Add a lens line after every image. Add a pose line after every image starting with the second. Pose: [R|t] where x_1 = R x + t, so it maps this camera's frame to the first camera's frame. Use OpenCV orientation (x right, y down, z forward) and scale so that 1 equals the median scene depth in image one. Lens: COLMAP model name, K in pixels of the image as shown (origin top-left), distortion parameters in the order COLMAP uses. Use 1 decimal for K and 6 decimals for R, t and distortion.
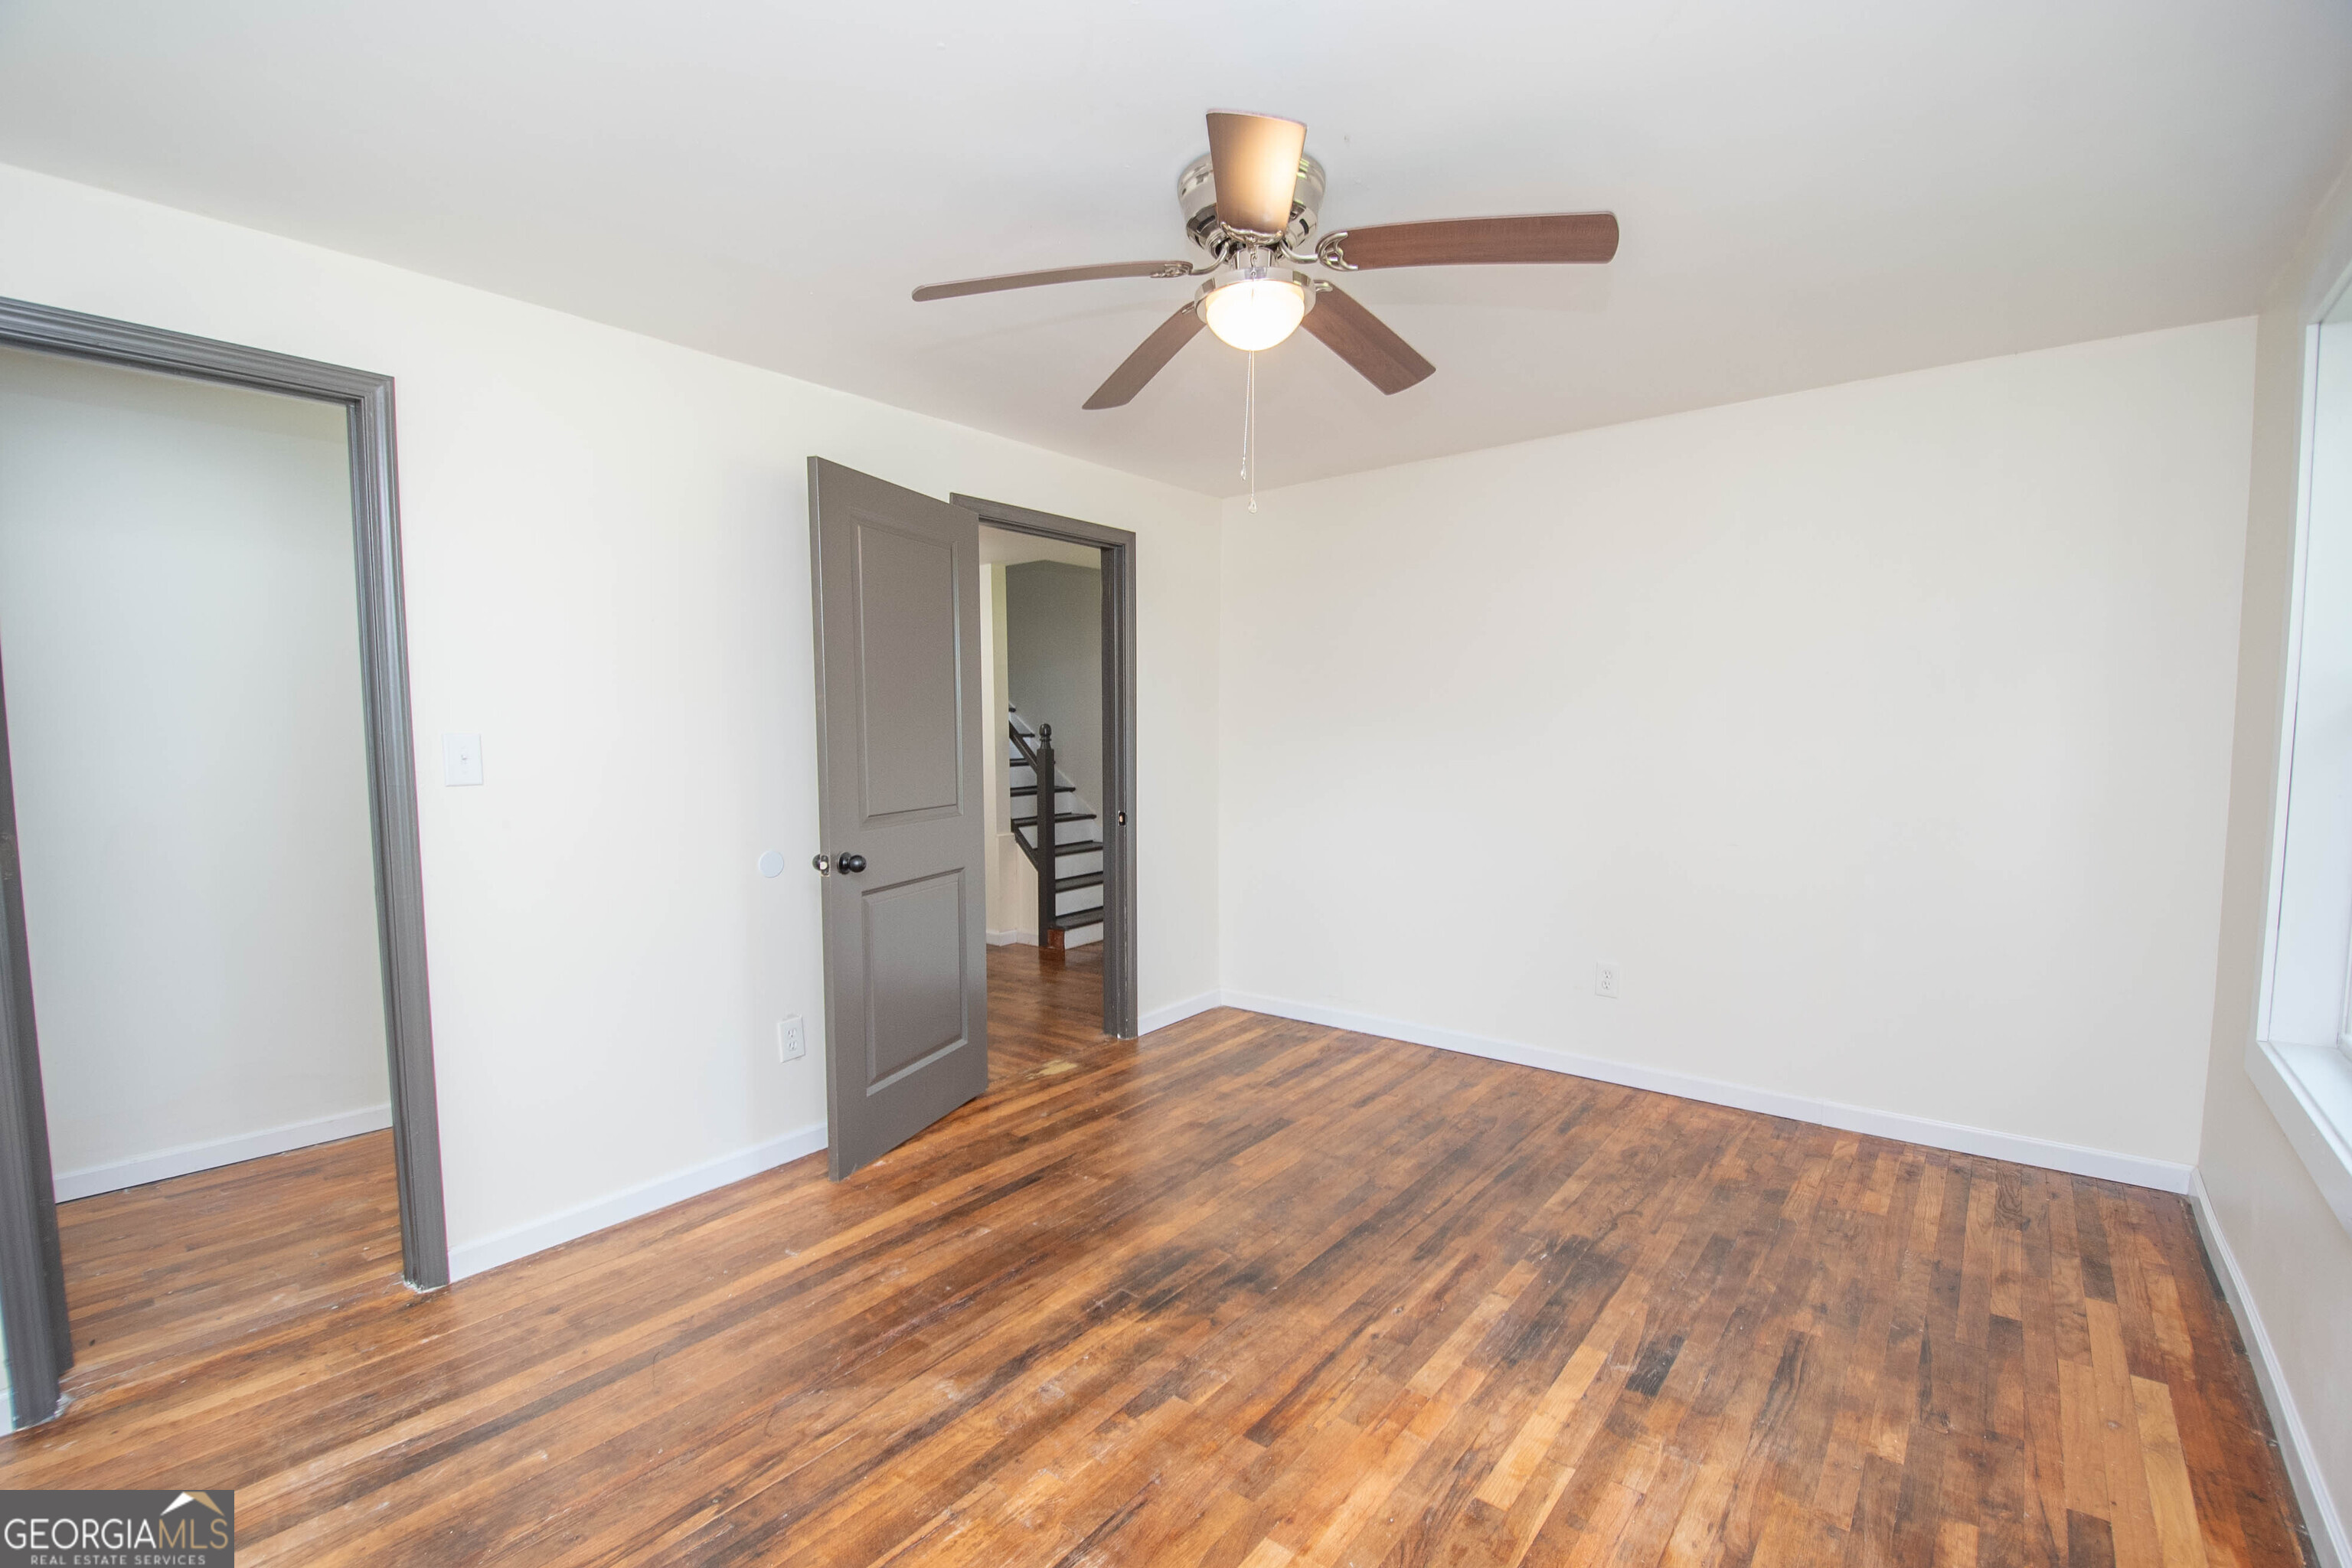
lens RADIAL K [[1031.8, 0, 1178.4], [0, 1031.8, 811.7], [0, 0, 1]] dist [0.012973, -0.028133]
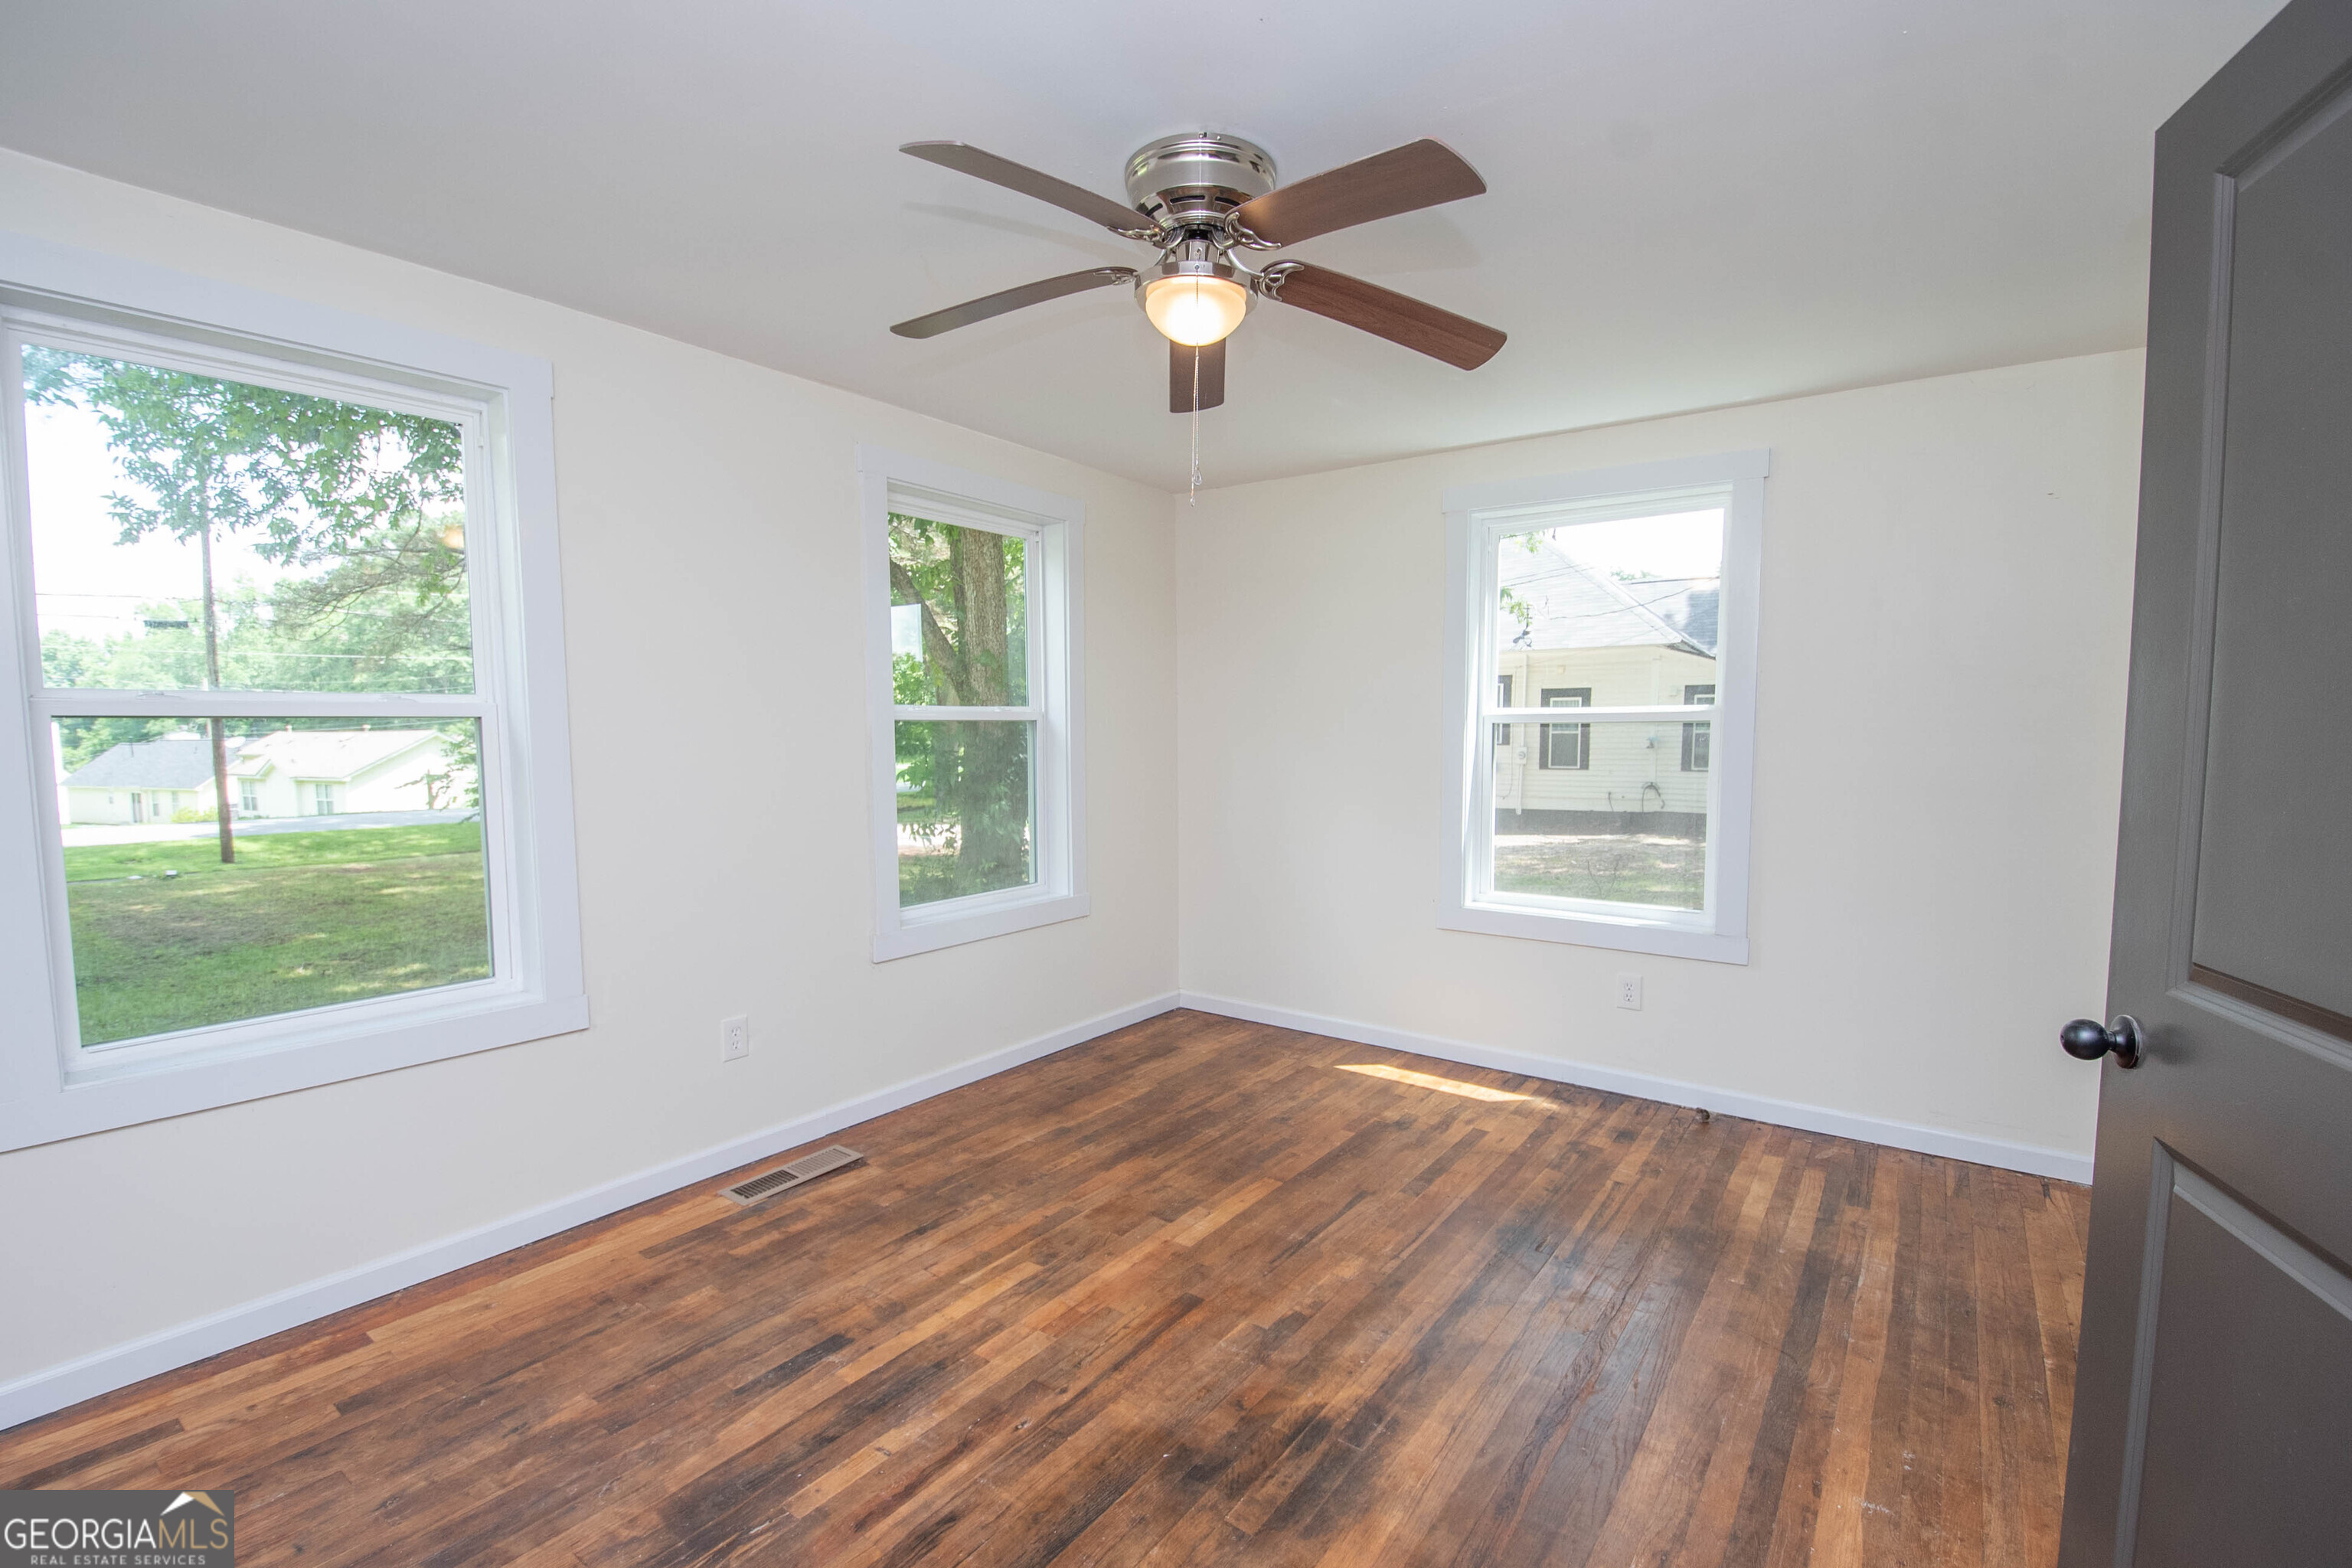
lens RADIAL K [[1031.8, 0, 1178.4], [0, 1031.8, 811.7], [0, 0, 1]] dist [0.012973, -0.028133]
pose [[-0.999047, 0.008312, -0.042851, 0.127795], [0.001108, 0.986215, 0.165467, -0.163349], [0.043636, 0.165262, -0.985284, 1.902334]]
